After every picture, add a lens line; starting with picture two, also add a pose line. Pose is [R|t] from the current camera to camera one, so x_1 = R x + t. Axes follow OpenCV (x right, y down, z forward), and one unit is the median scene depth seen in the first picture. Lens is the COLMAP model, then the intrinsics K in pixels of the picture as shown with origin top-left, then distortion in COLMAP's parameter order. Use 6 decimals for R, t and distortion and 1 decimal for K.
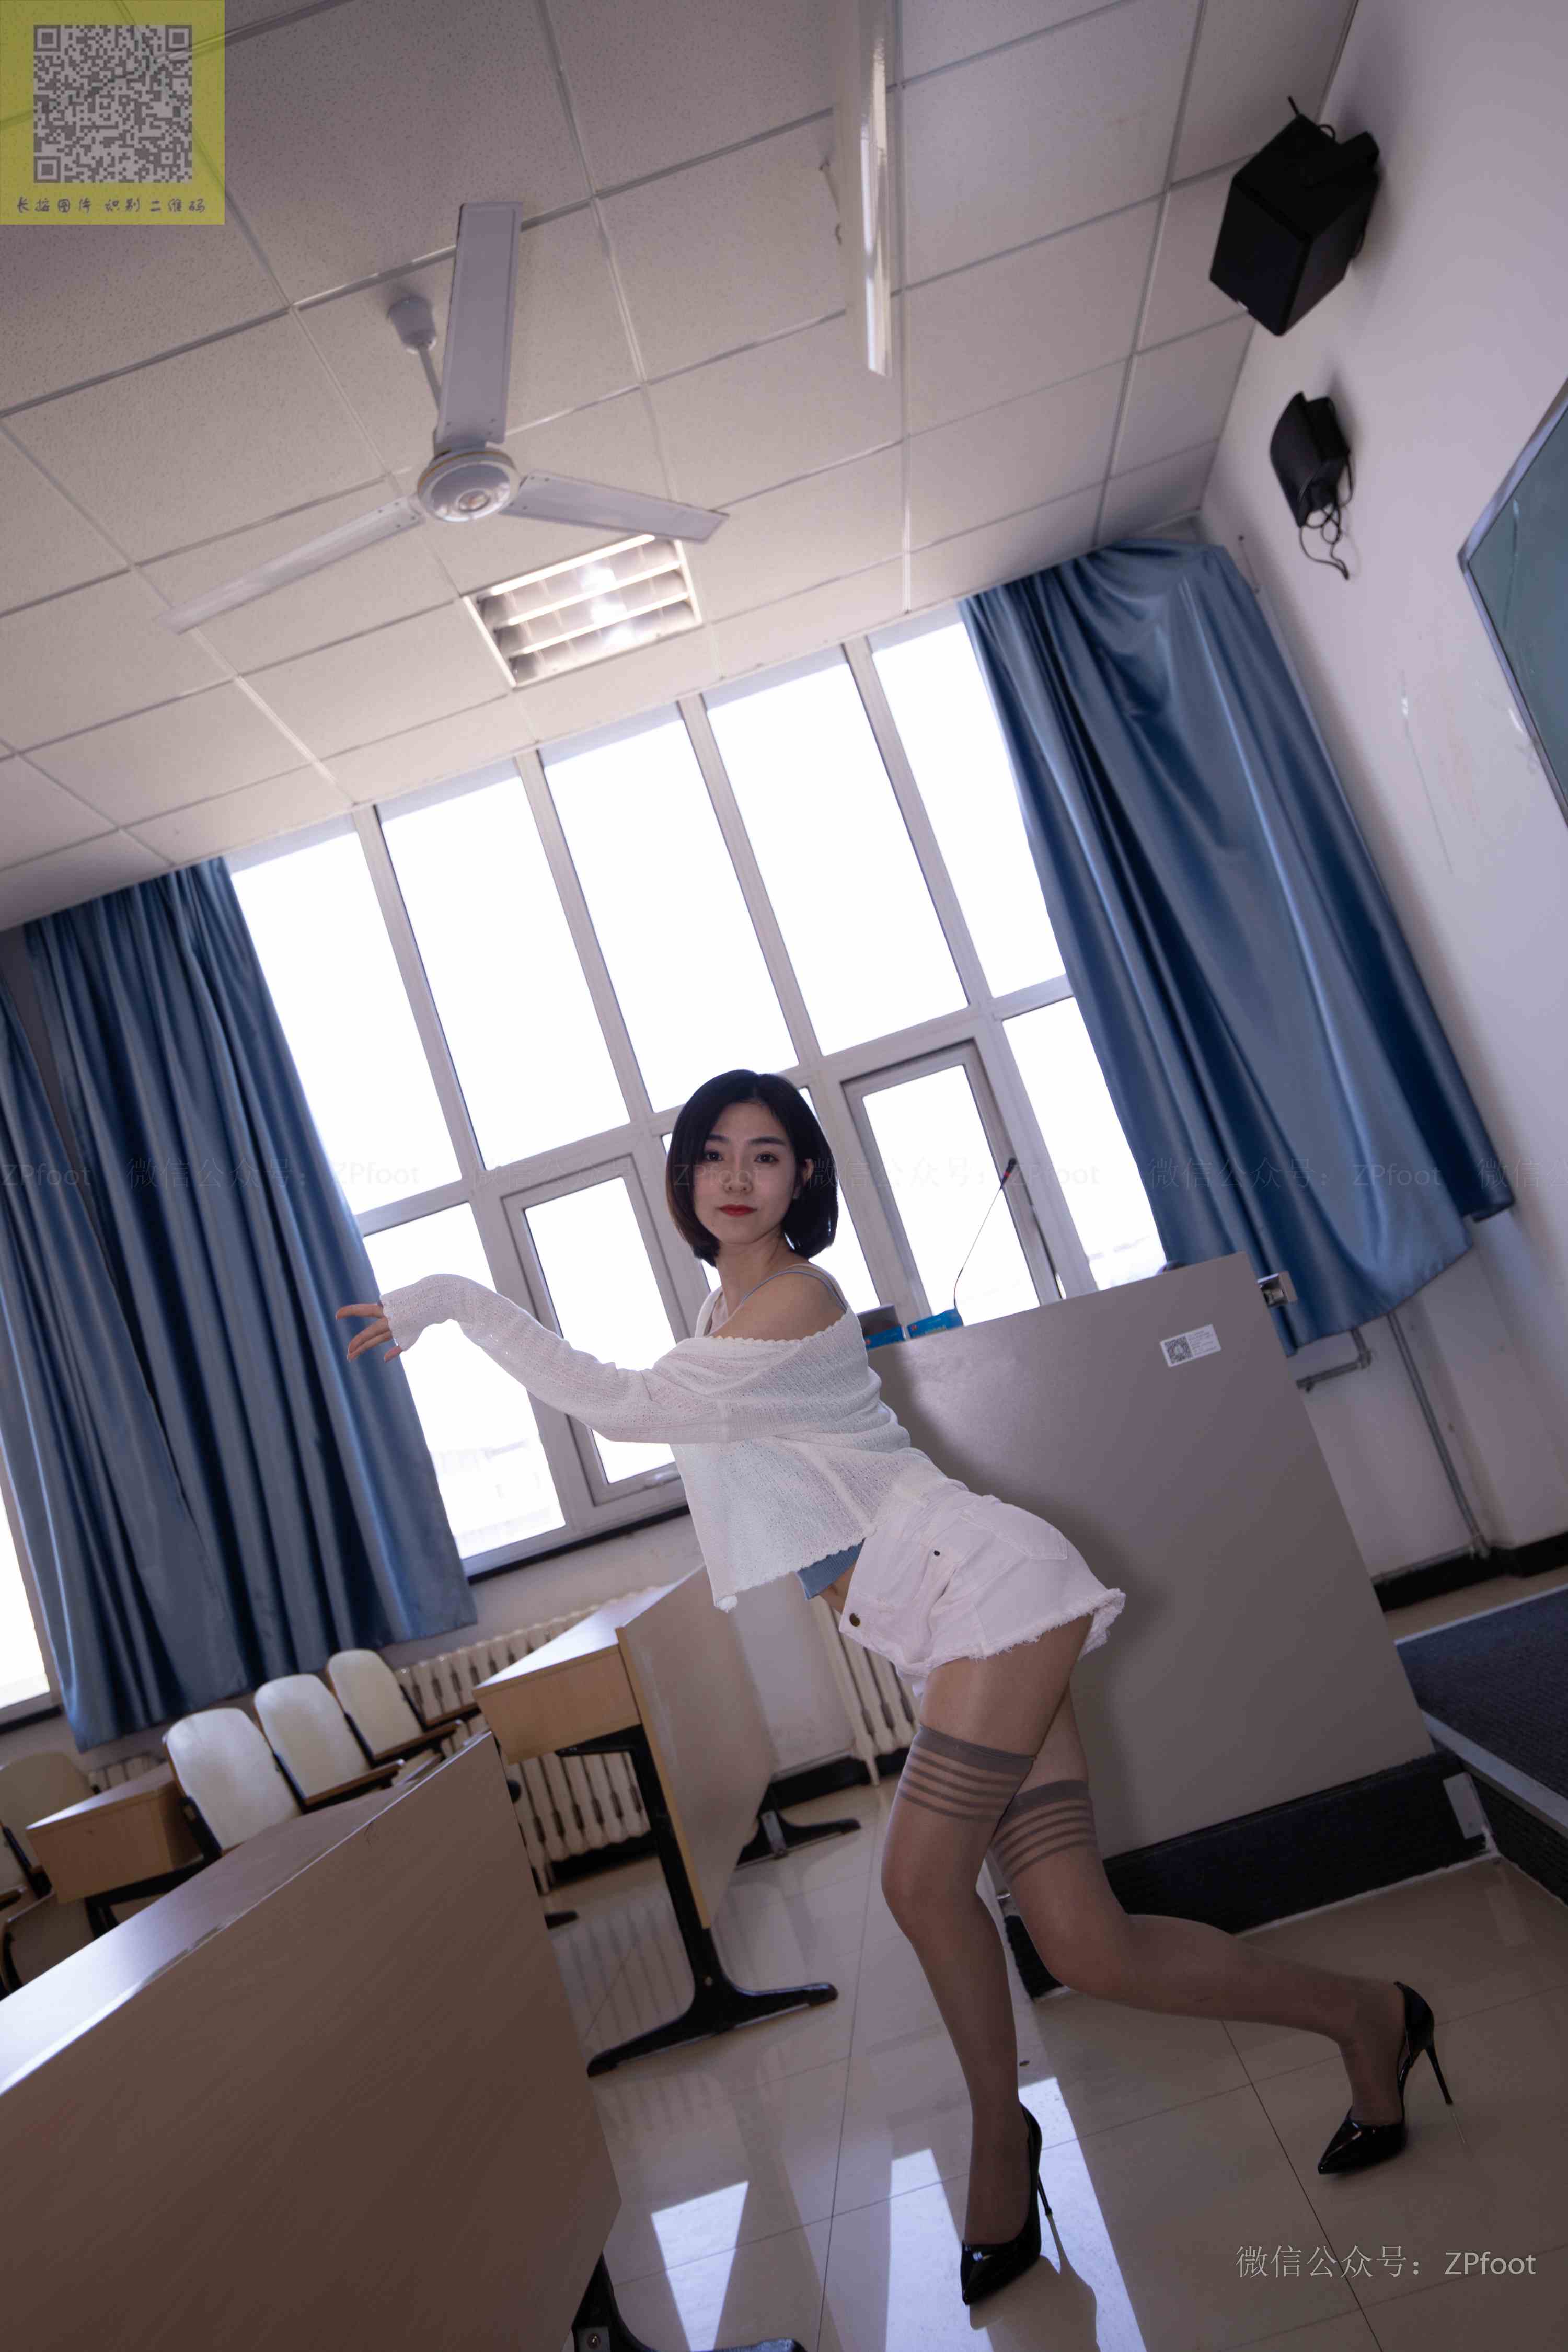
lens RADIAL K [[1775.2, 0, 771.4], [0, 1775.2, 1158.9], [0, 0, 1]] dist [0.012233, 0.002559]
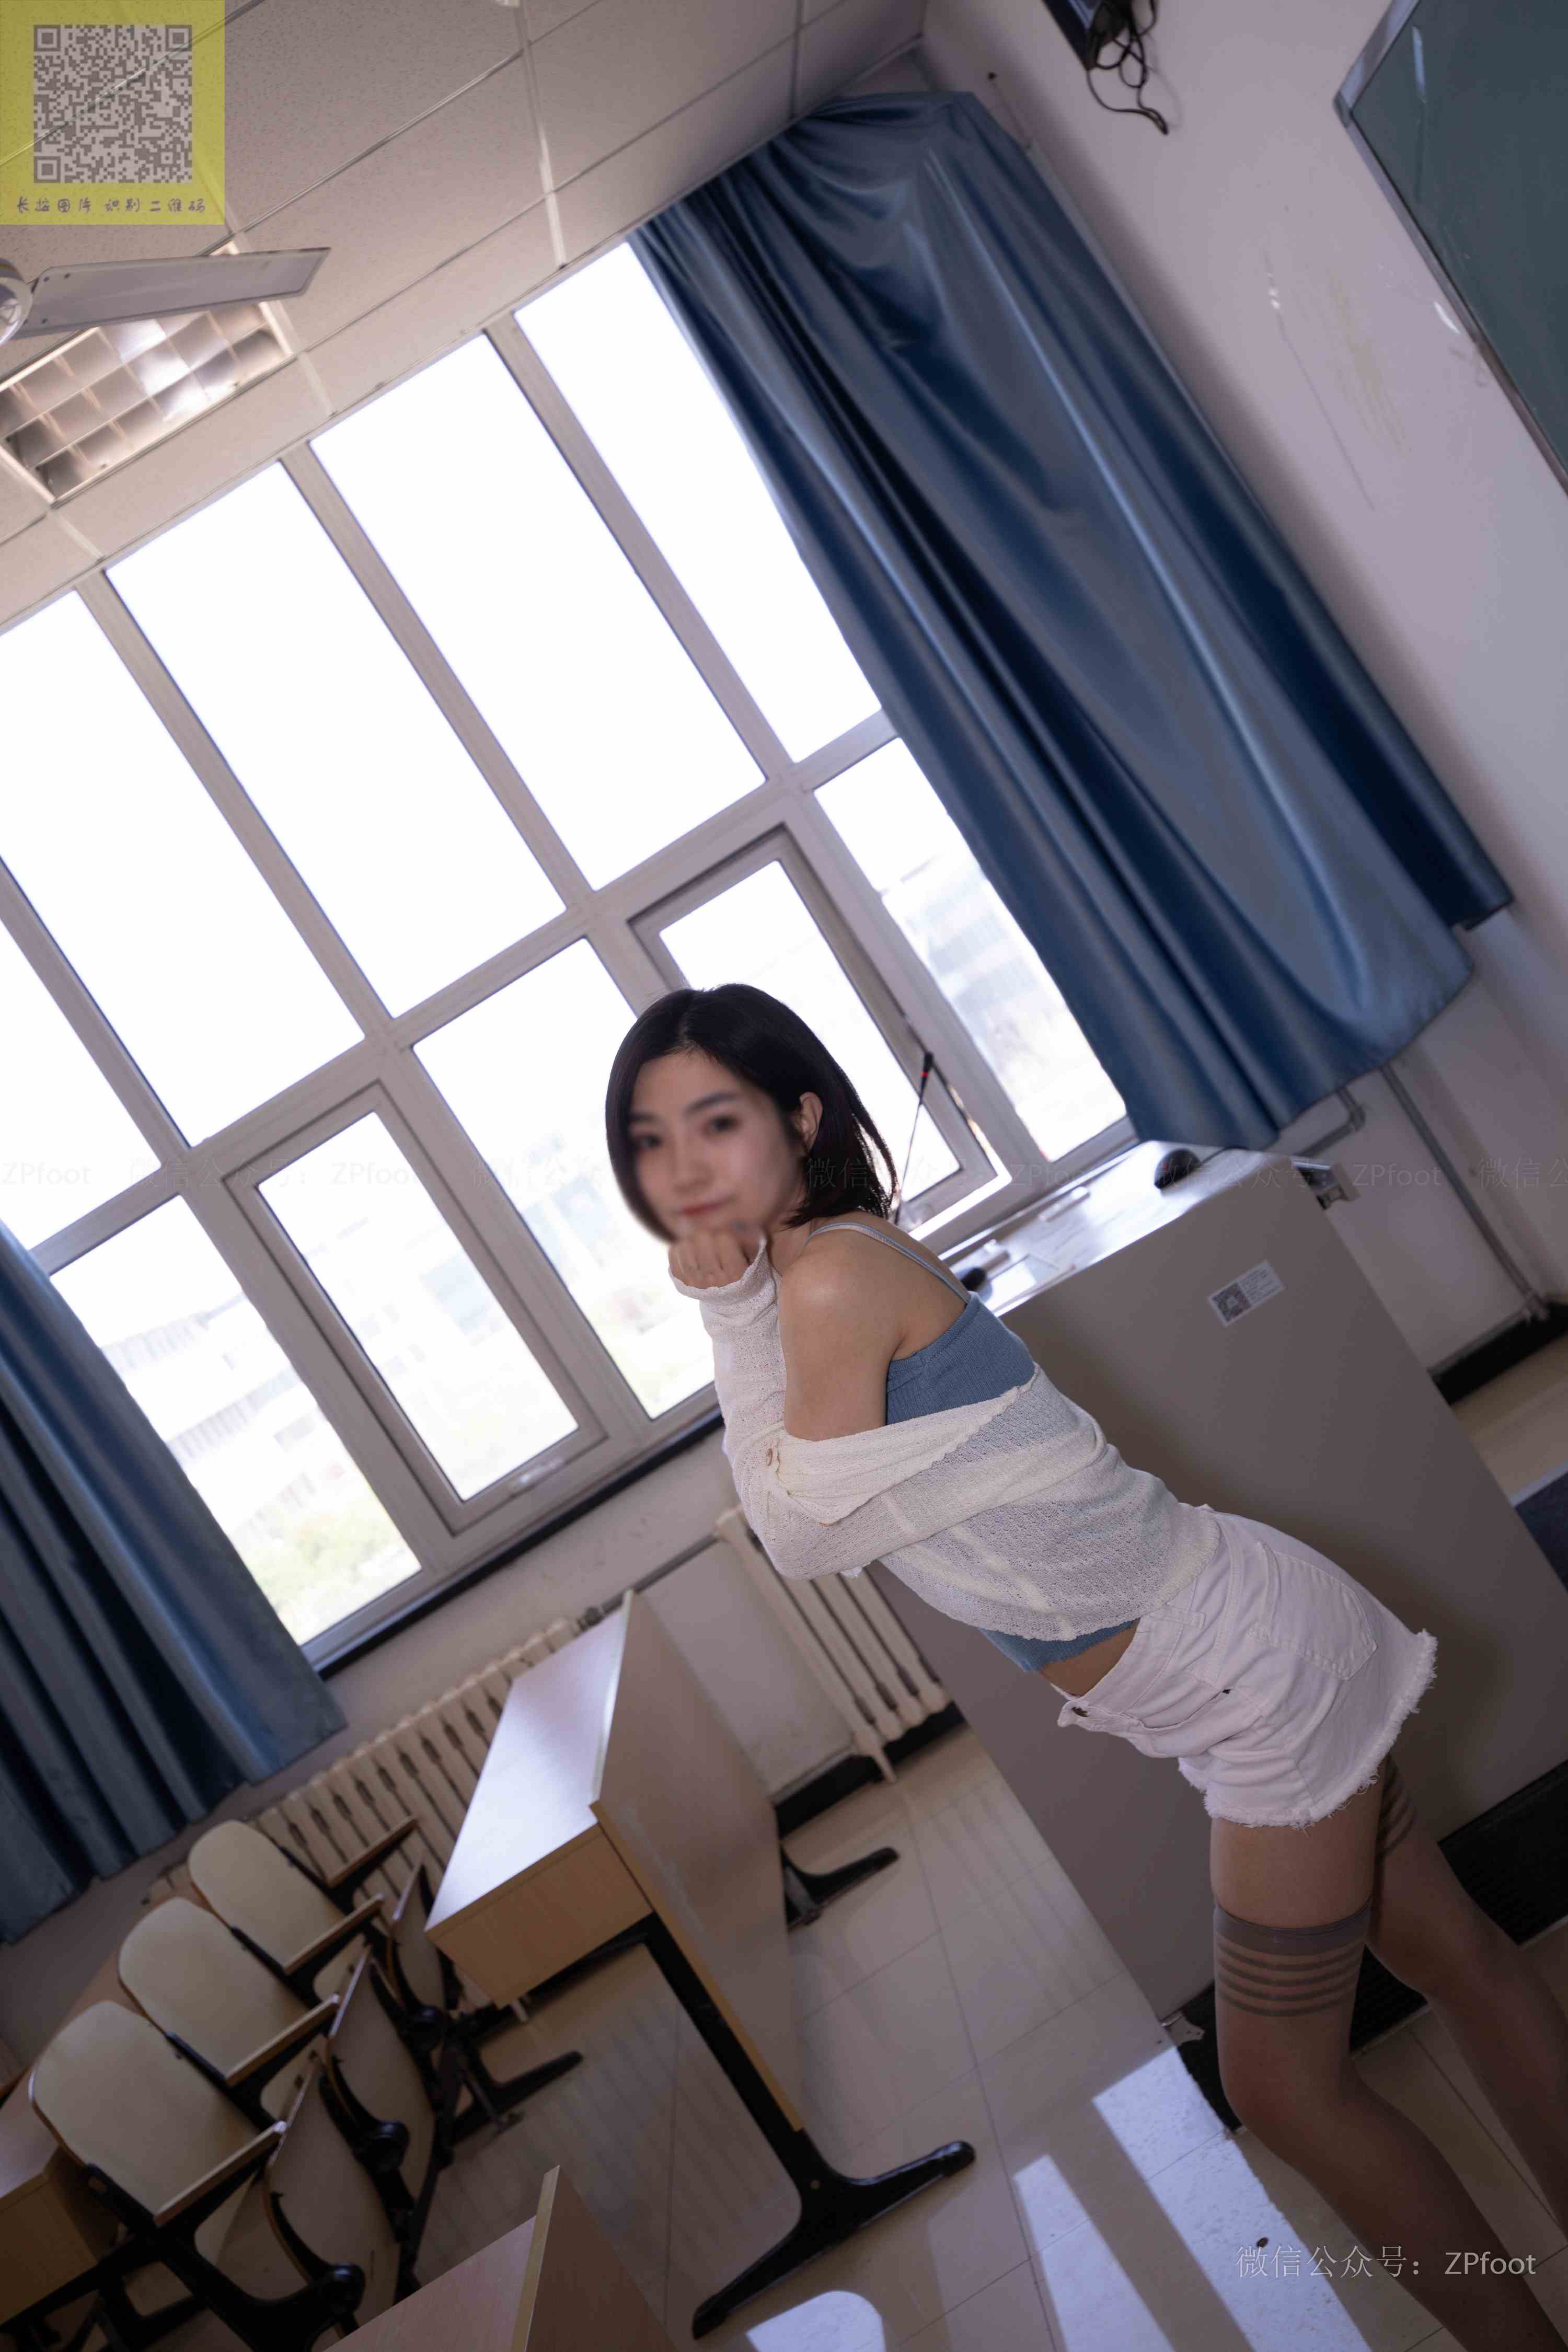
lens RADIAL K [[2216.2, 0, 782.1], [0, 2216.2, 1168.0], [0, 0, 1]] dist [0.032306, 0.010665]
pose [[0.962095, -0.250146, 0.108625, -0.029601], [0.230615, 0.958861, 0.165538, -0.094077], [-0.145565, -0.134213, 0.980203, 0.059340]]
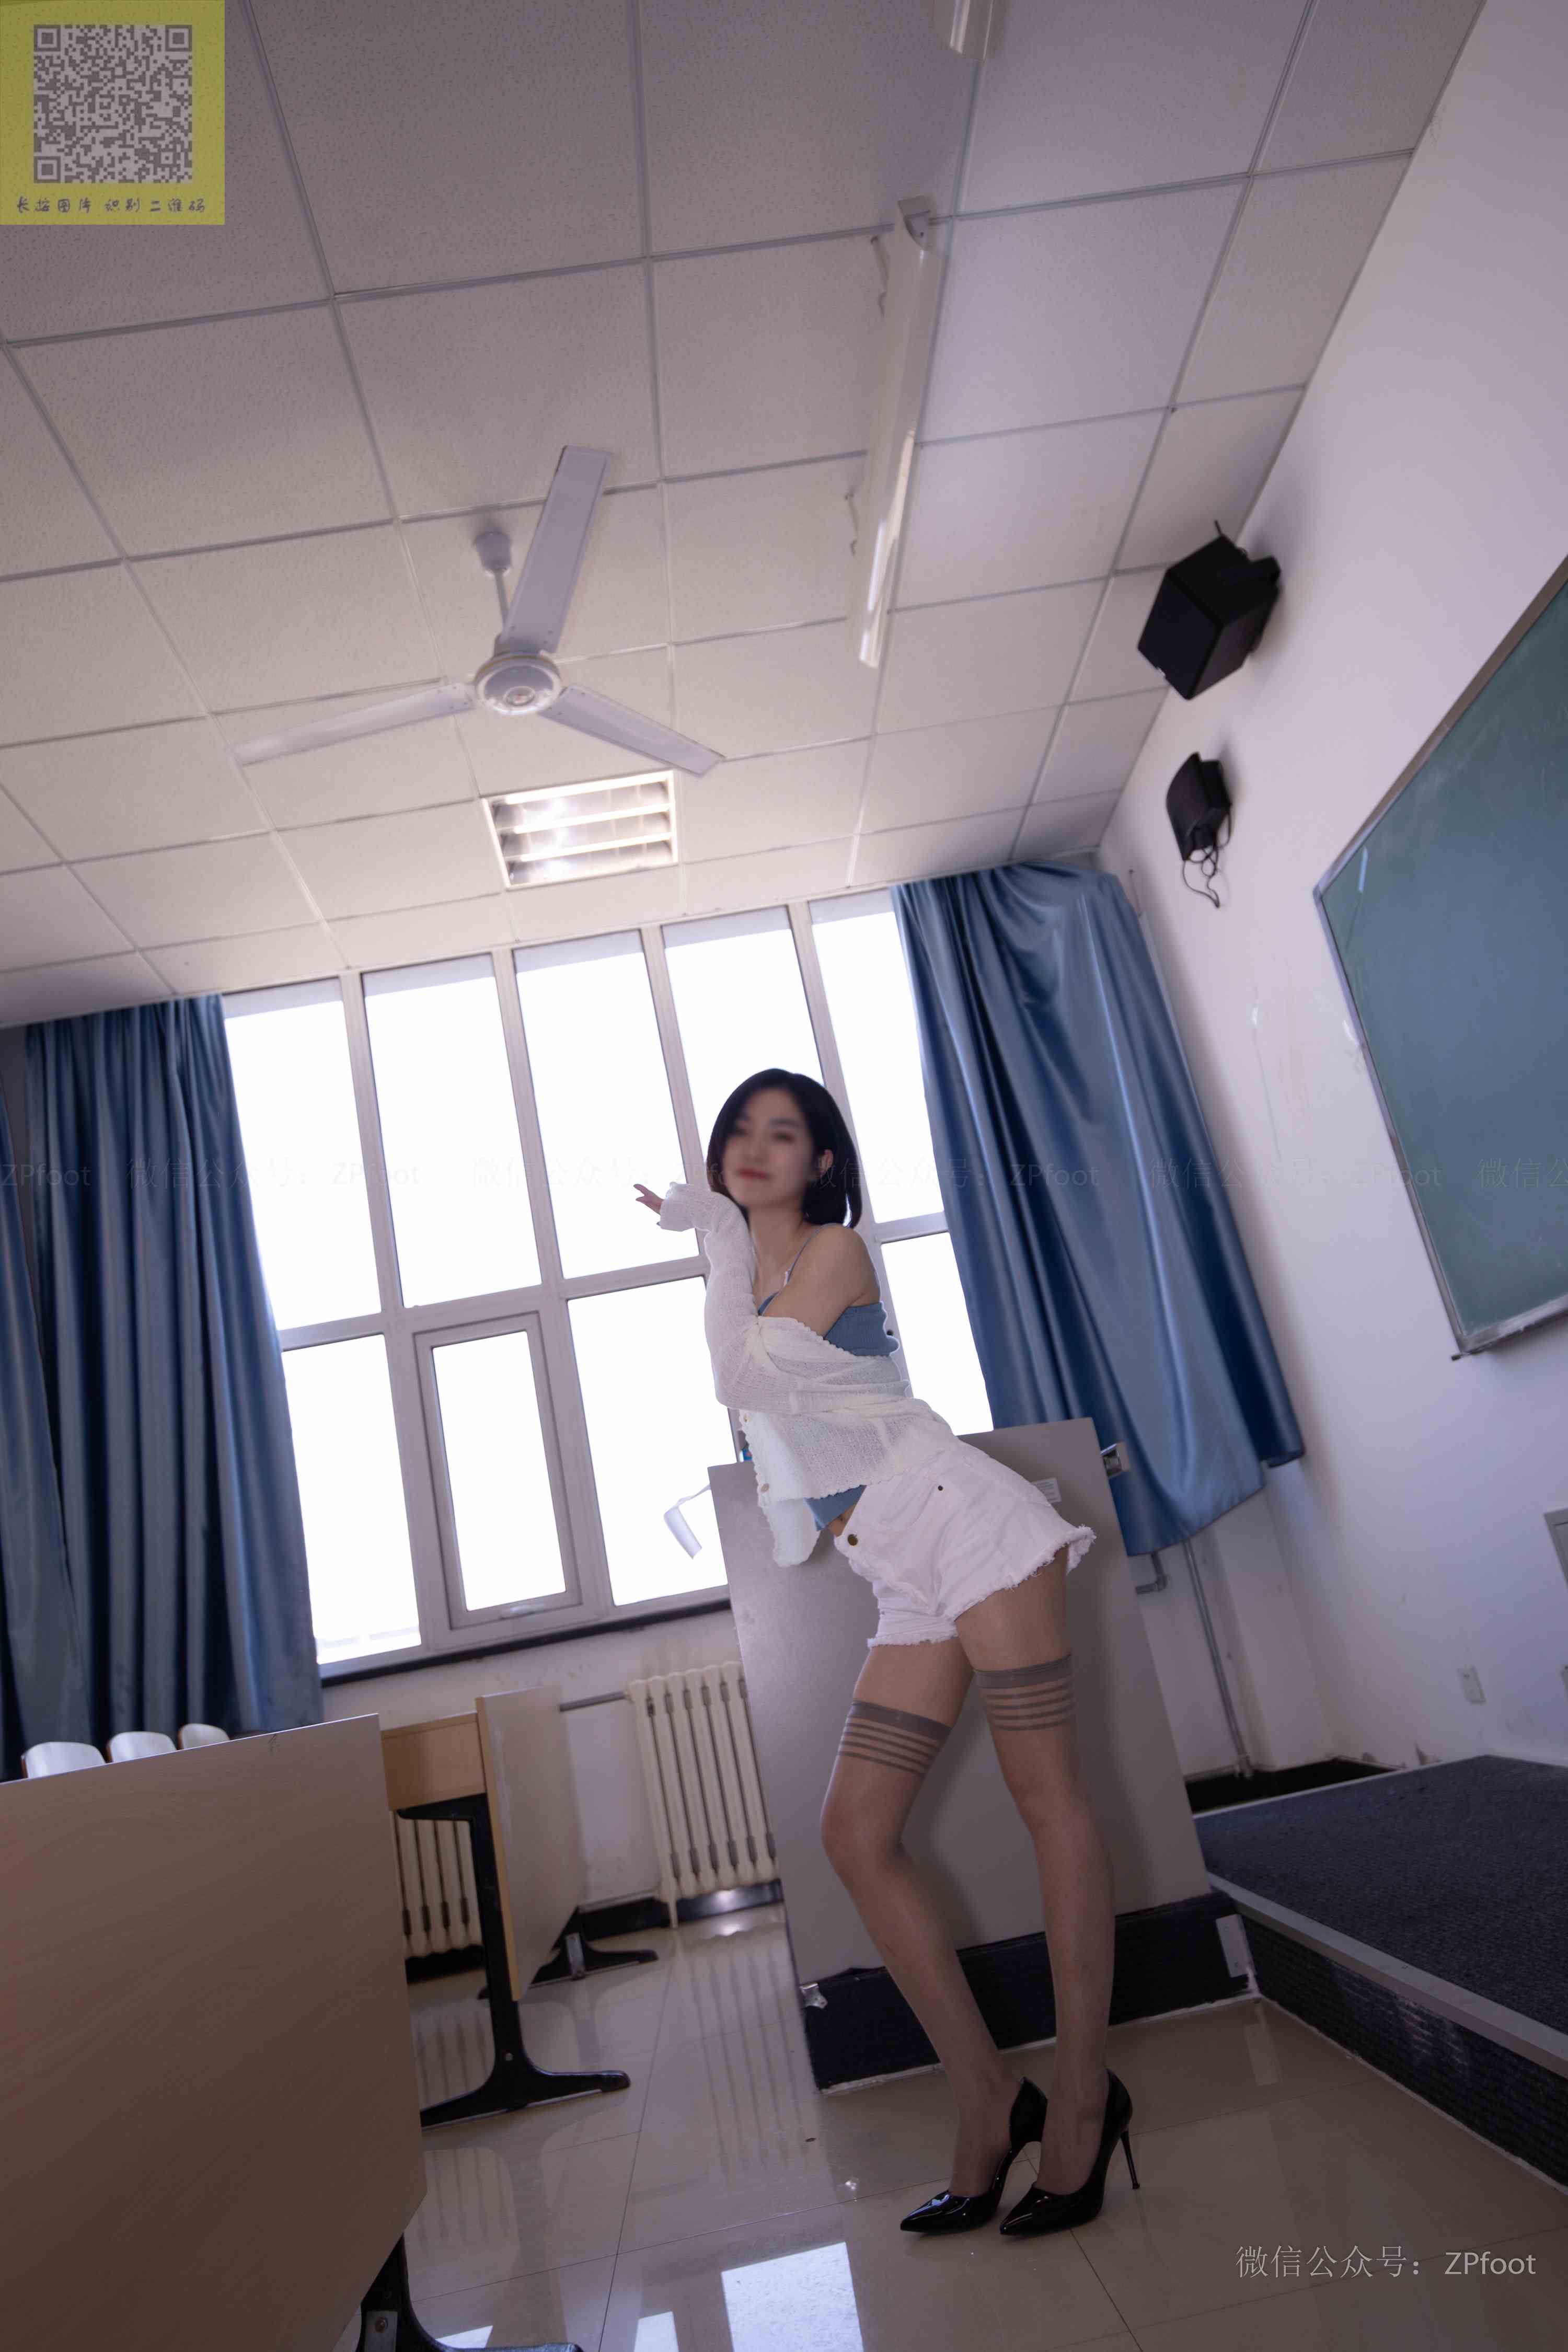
lens RADIAL K [[1583.6, 0, 772.4], [0, 1583.6, 1169.7], [0, 0, 1]] dist [0.000273, 0.003432]
pose [[0.985843, 0.153225, 0.068089, -0.017370], [-0.140792, 0.977005, -0.160122, 0.054600], [-0.091058, 0.148269, 0.984746, -0.002582]]
